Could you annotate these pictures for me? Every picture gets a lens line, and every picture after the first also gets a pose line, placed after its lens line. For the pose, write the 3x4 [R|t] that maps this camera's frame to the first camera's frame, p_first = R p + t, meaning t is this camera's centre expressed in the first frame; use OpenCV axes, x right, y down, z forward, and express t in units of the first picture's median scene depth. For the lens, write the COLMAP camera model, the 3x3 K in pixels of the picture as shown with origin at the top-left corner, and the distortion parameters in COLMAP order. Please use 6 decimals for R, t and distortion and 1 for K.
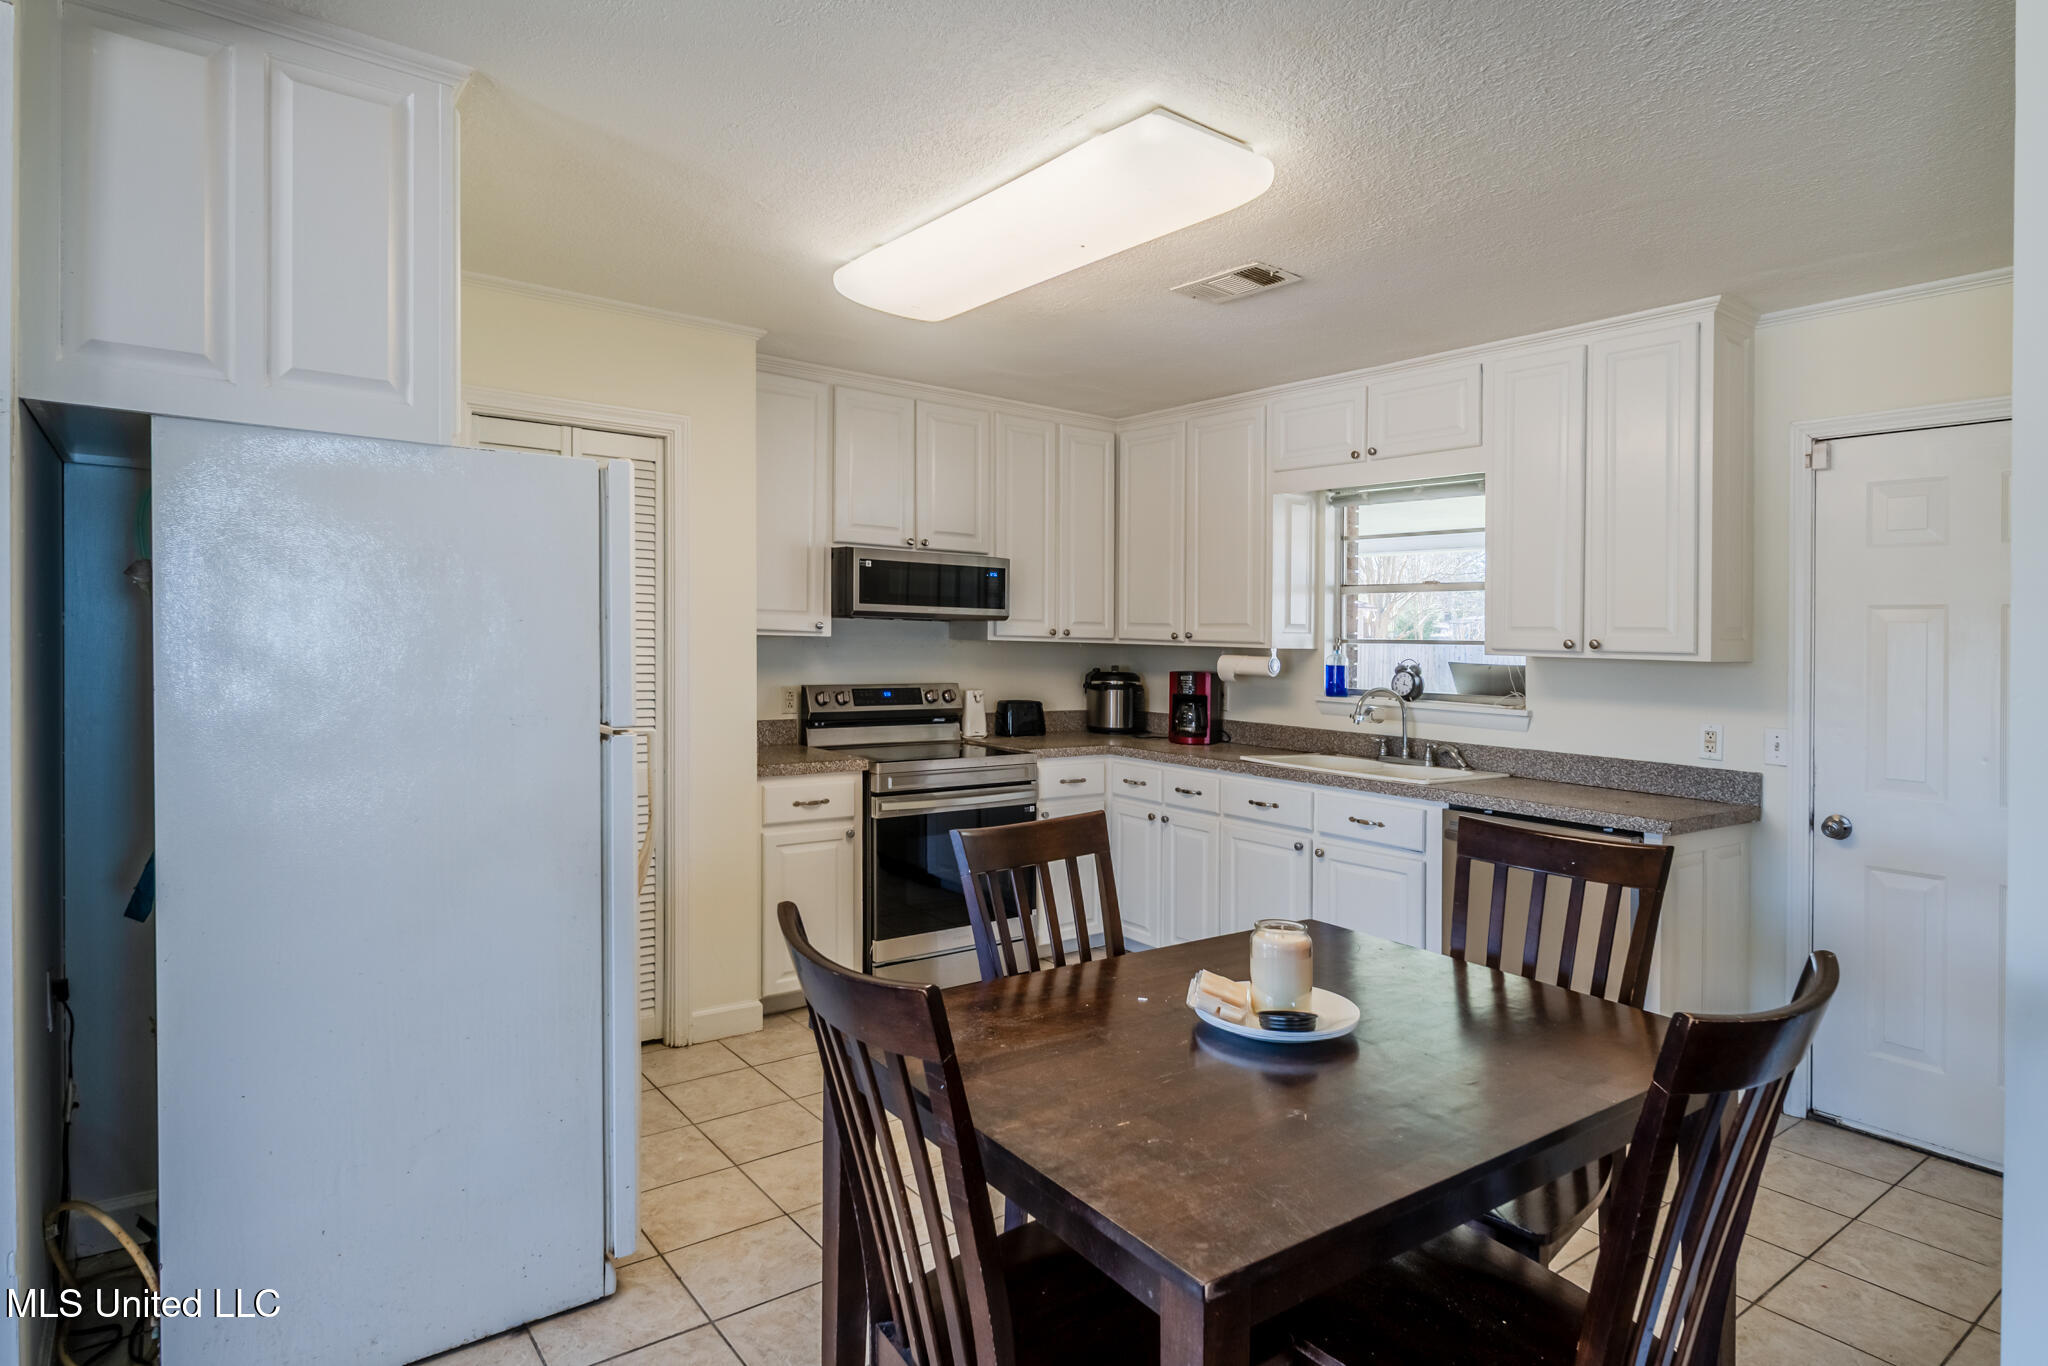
lens RADIAL K [[1139.7, 0, 1062.0], [0, 1139.7, 669.0], [0, 0, 1]] dist [0.001966, -0.000509]
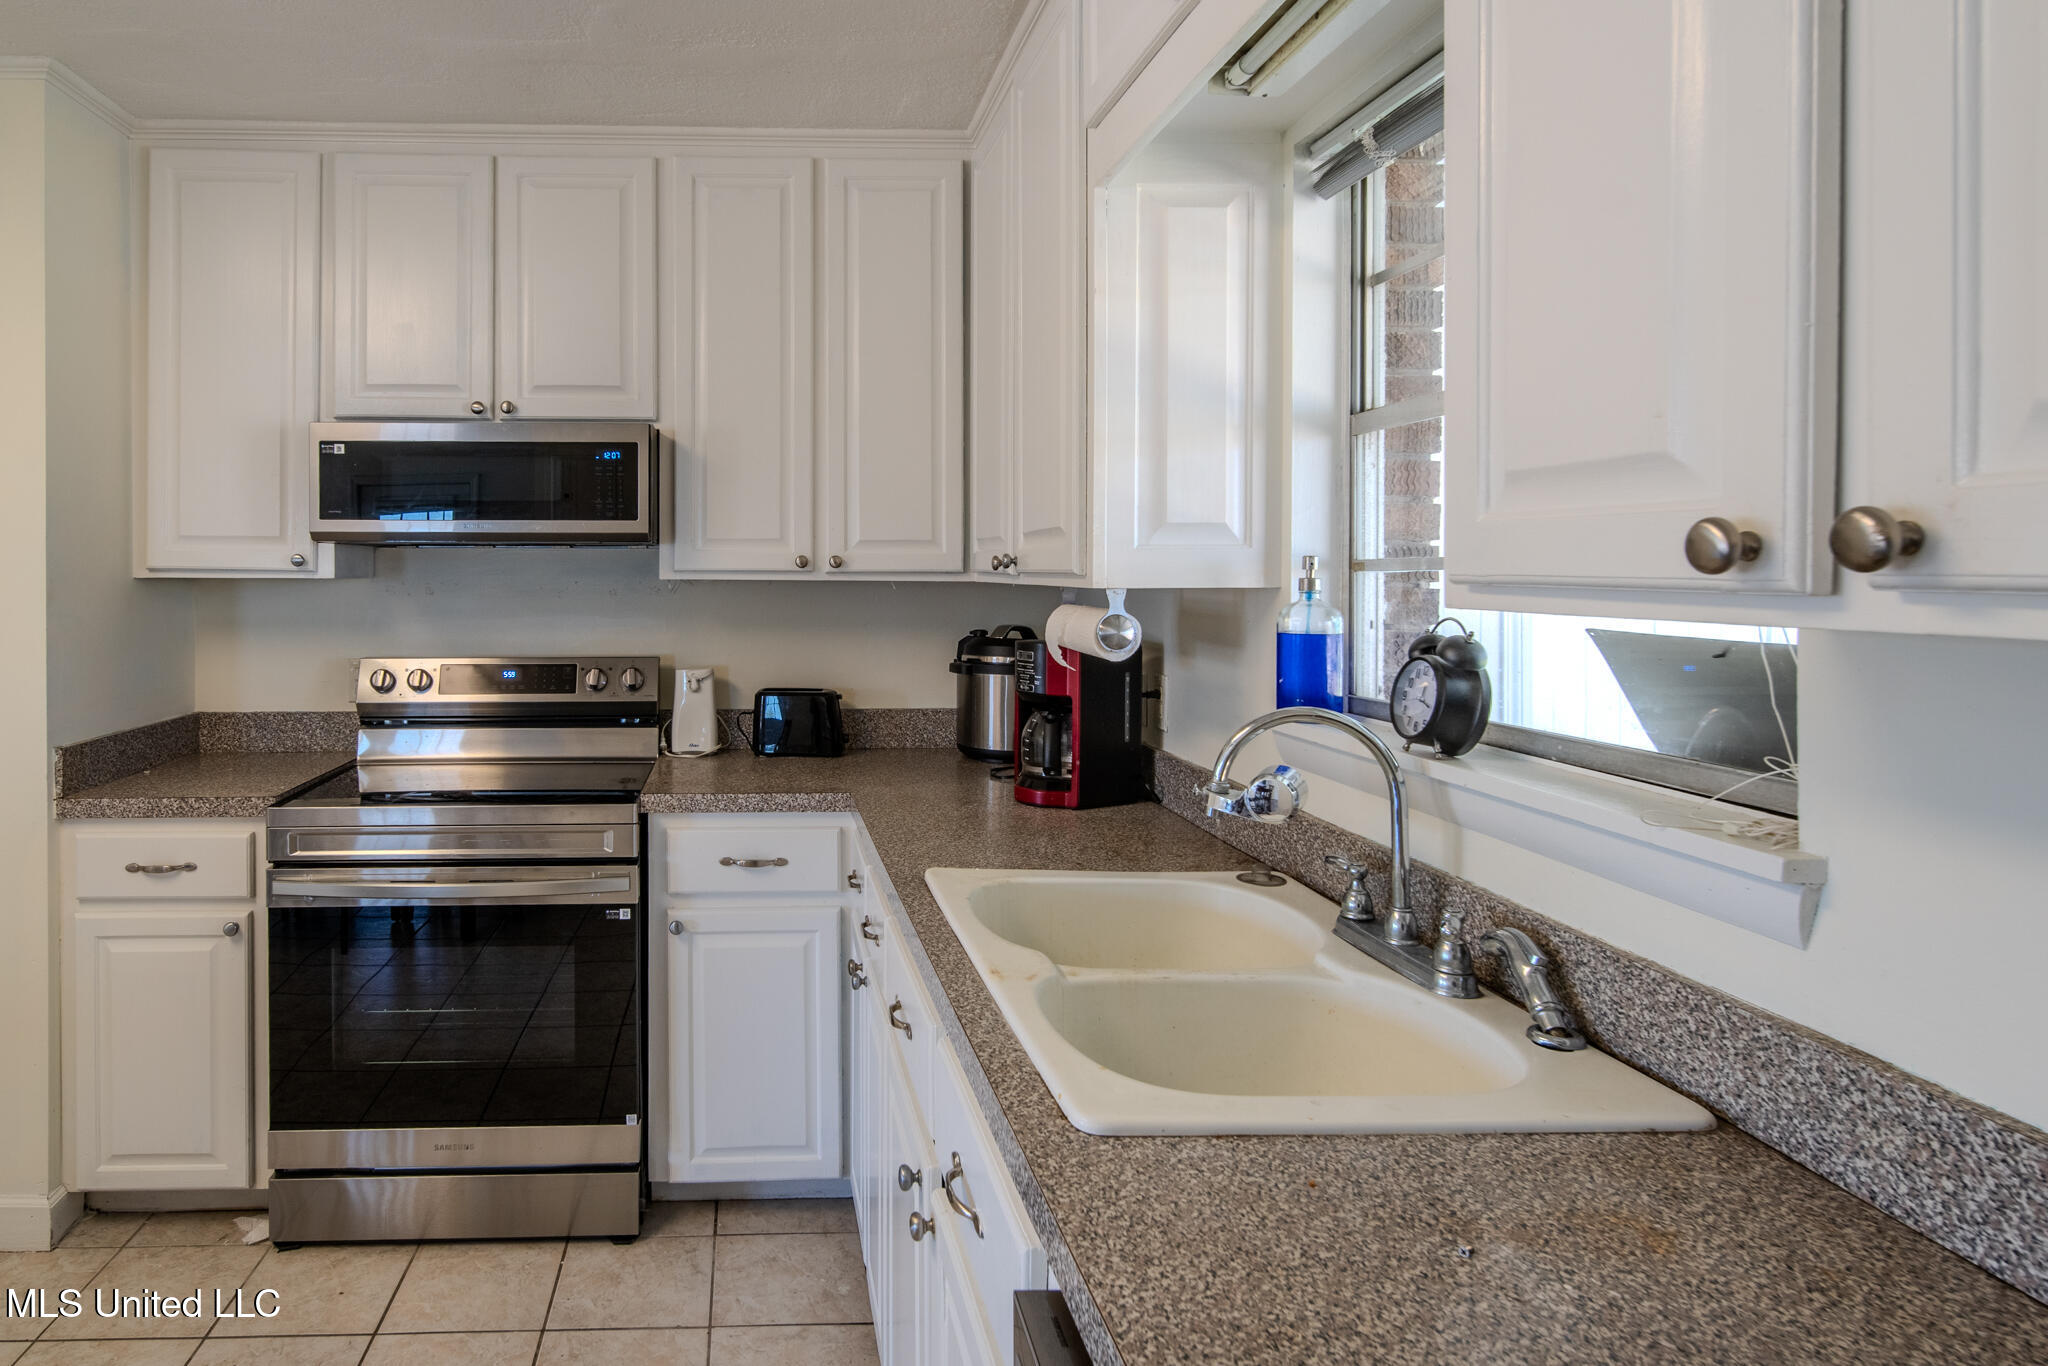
lens RADIAL K [[1197.7, 0, 797.0], [0, 1197.7, 608.0], [0, 0, 1]] dist [-0.005243, -0.000117]
pose [[0.795242, -0.003086, -0.606285, 0.346679], [0.000477, 0.999990, -0.004463, -0.009450], [0.606292, 0.003260, 0.795235, 0.612345]]
